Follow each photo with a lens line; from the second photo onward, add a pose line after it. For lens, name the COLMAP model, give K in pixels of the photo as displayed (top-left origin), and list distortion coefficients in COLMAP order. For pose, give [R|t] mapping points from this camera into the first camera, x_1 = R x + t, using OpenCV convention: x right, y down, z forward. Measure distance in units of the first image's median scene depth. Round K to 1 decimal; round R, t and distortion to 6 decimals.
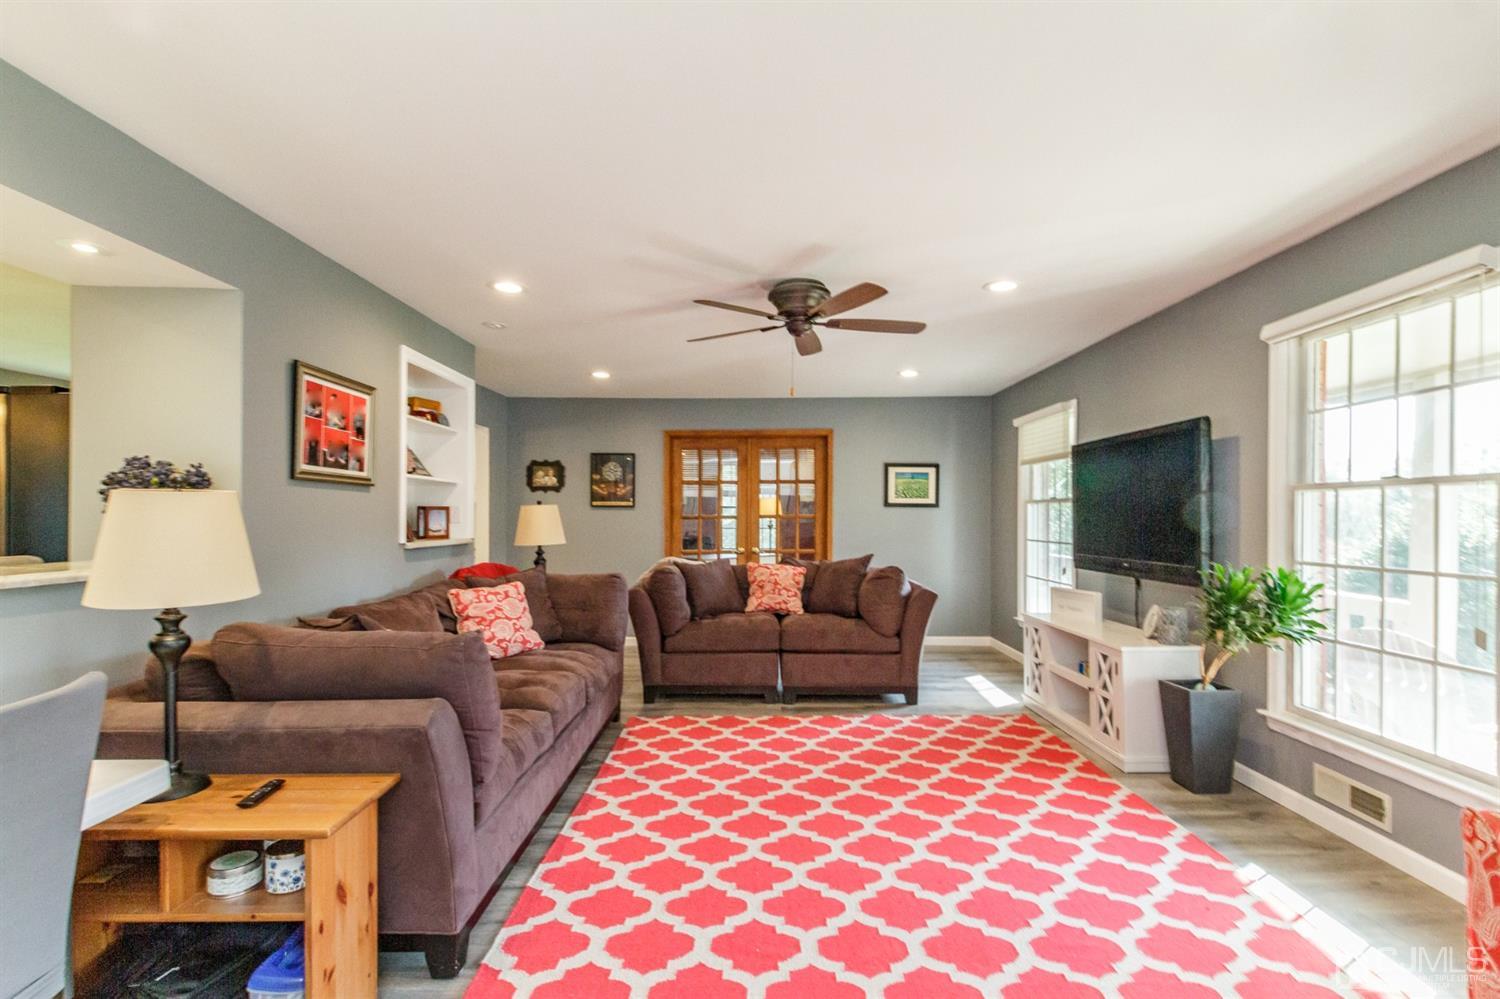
lens RADIAL K [[678.1, 0, 753.3], [0, 678.1, 506.0], [0, 0, 1]] dist [0.000590, -0.000424]
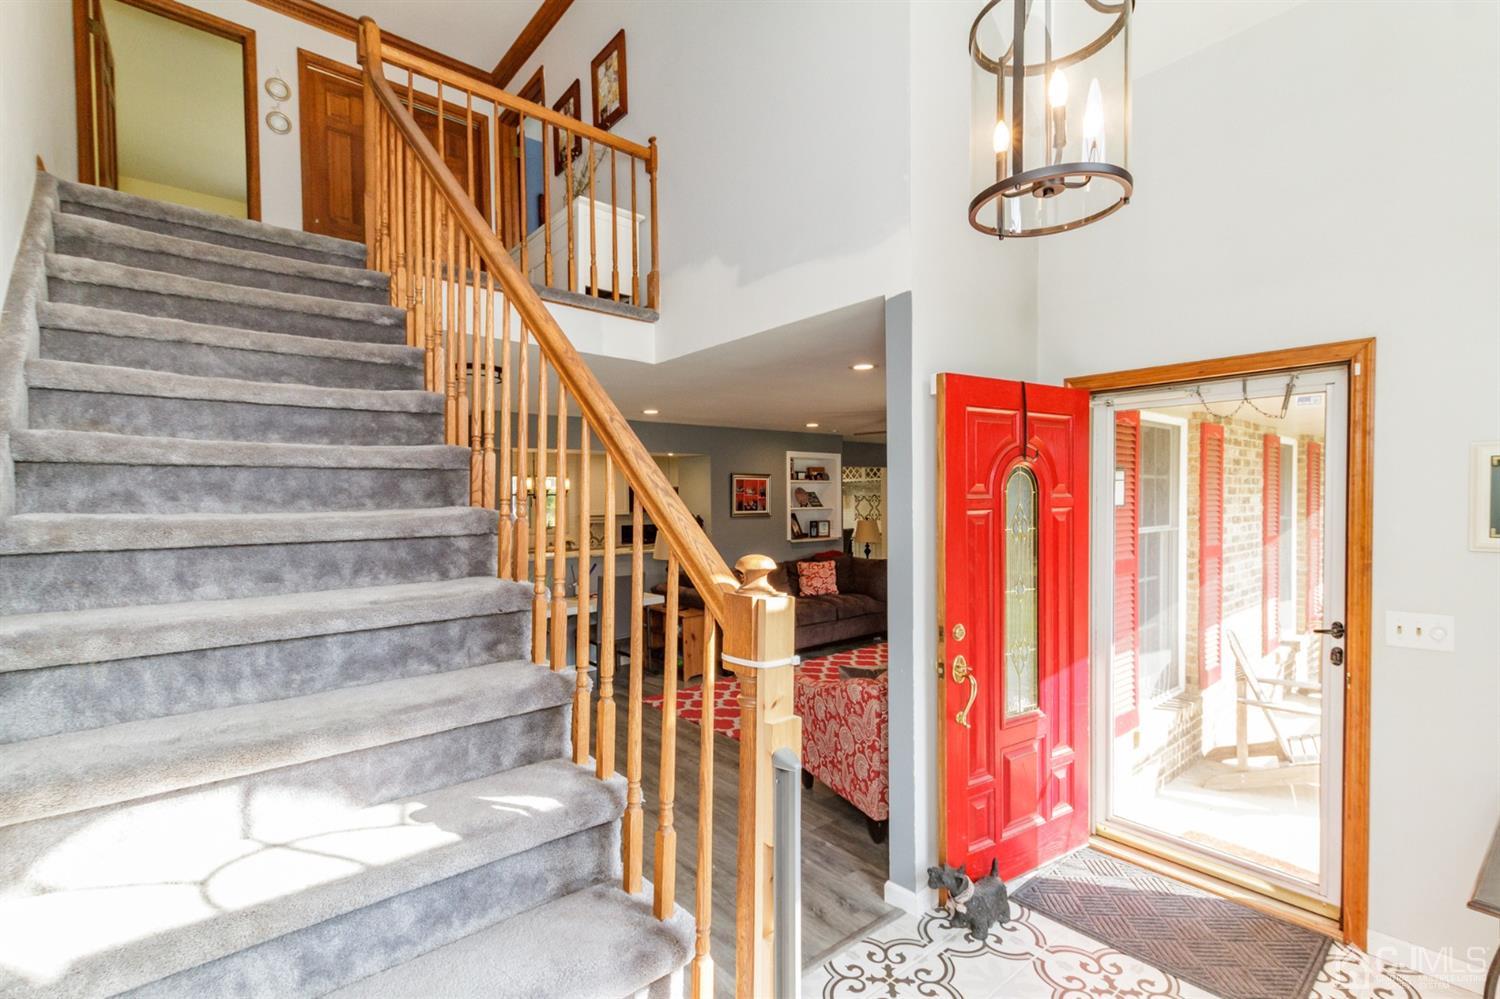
lens RADIAL K [[678.1, 0, 753.3], [0, 678.1, 506.0], [0, 0, 1]] dist [0.000590, -0.000424]
pose [[0.645831, -0.003690, -0.763471, 0.974359], [0.024073, 0.999590, 0.015533, -0.083673], [0.763100, -0.028411, 0.645655, -0.457096]]
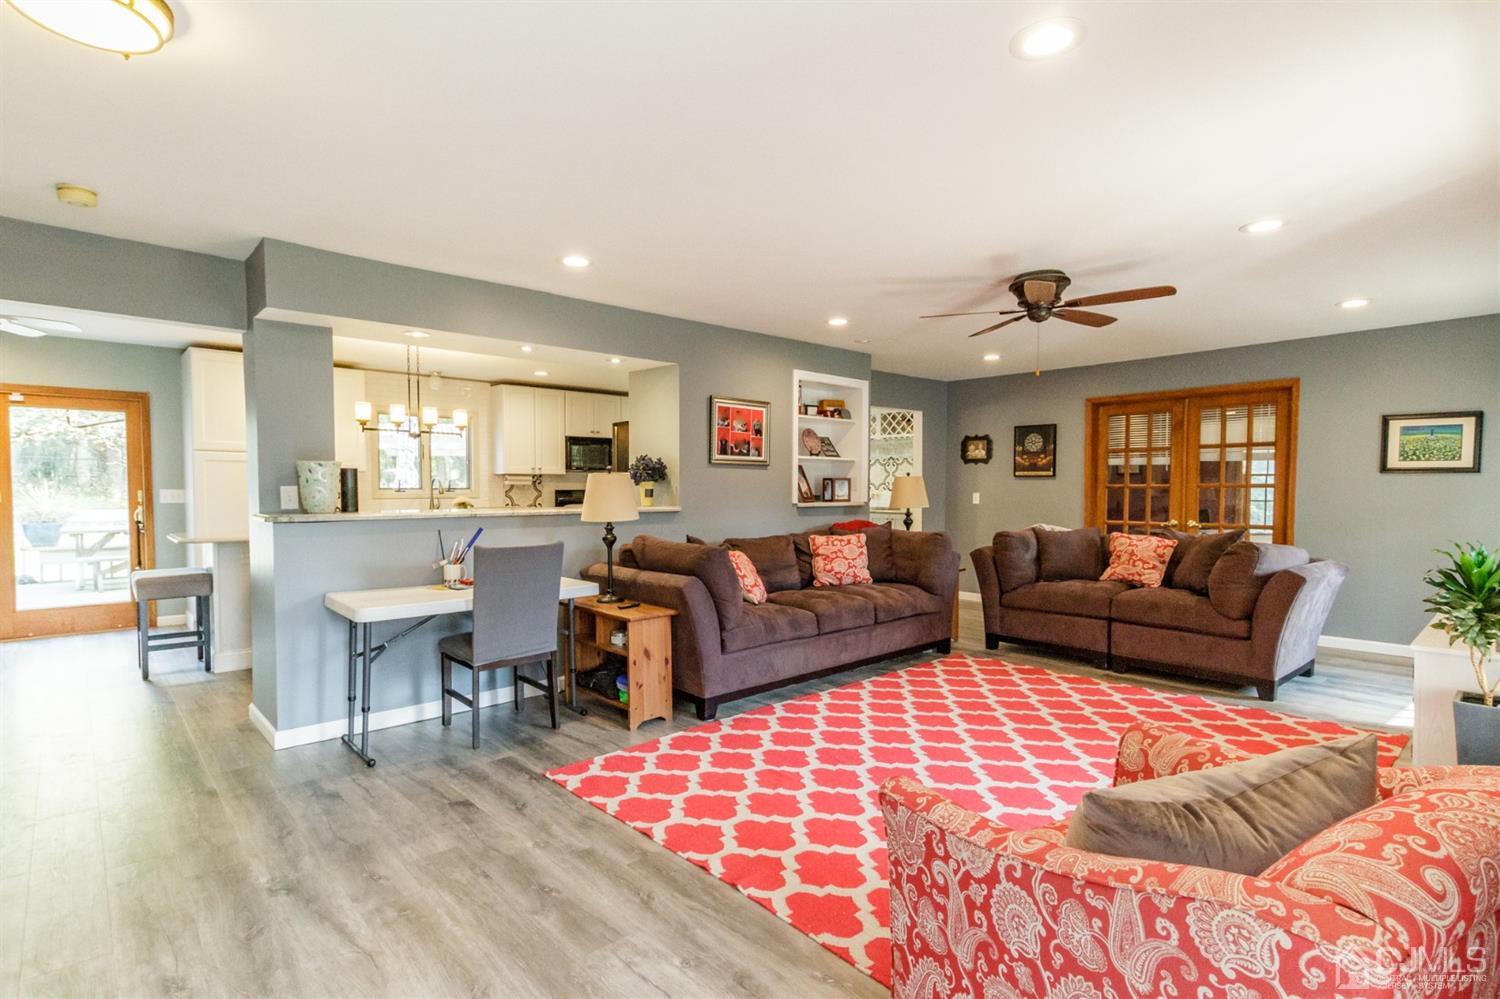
lens RADIAL K [[737.9, 0, 750.0], [0, 737.9, 499.5], [0, 0, 1]] dist [0.003228, 0.000152]
pose [[0.673892, 0.013126, -0.738713, 0.541539], [0.010568, 0.999569, 0.027401, 0.000990], [0.738754, -0.026272, 0.673463, -0.142224]]
